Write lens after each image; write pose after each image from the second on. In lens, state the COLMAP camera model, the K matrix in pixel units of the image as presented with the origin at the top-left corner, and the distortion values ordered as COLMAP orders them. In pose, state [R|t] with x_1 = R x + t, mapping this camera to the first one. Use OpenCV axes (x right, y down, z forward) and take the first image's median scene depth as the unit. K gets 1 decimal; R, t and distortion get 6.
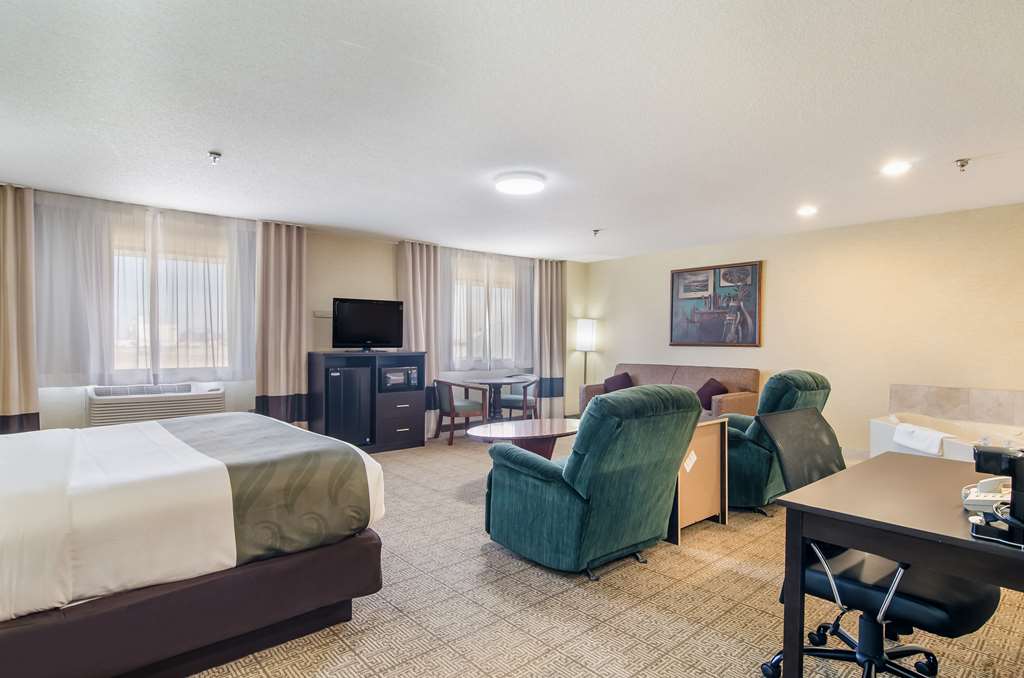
lens RADIAL K [[537.8, 0, 512.0], [0, 537.8, 339.0], [0, 0, 1]] dist [-0.002027, -0.000425]
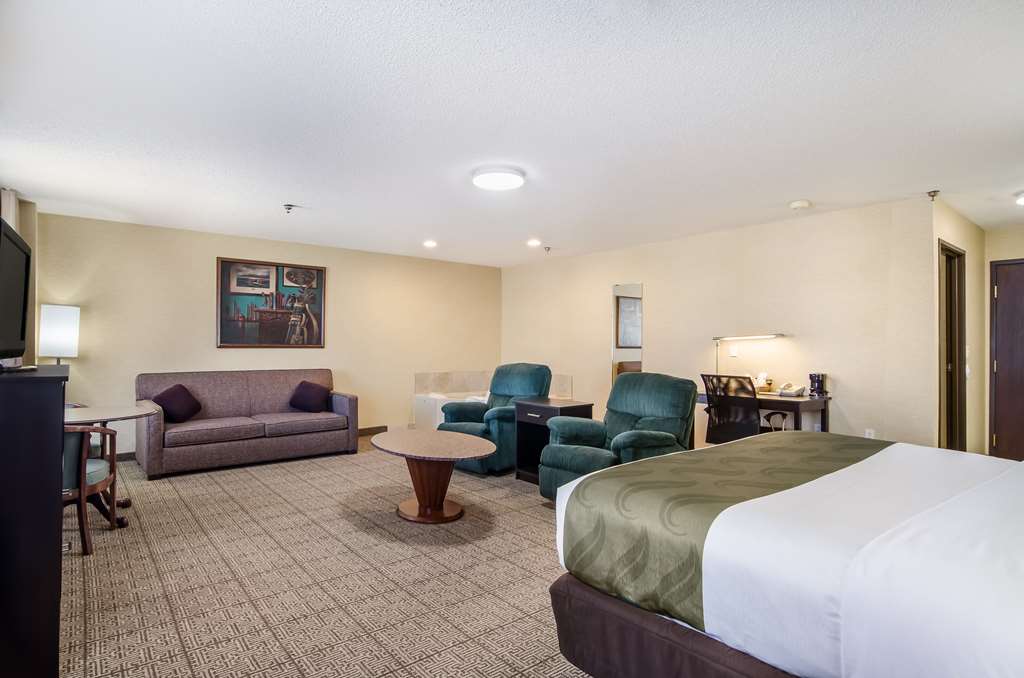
lens RADIAL K [[537.8, 0, 512.0], [0, 537.8, 339.0], [0, 0, 1]] dist [-0.002027, -0.000425]
pose [[0.027855, 0.005558, 0.999597, -0.566726], [-0.009558, 0.999940, -0.005293, -0.001101], [-0.999566, -0.009407, 0.027906, 0.572075]]
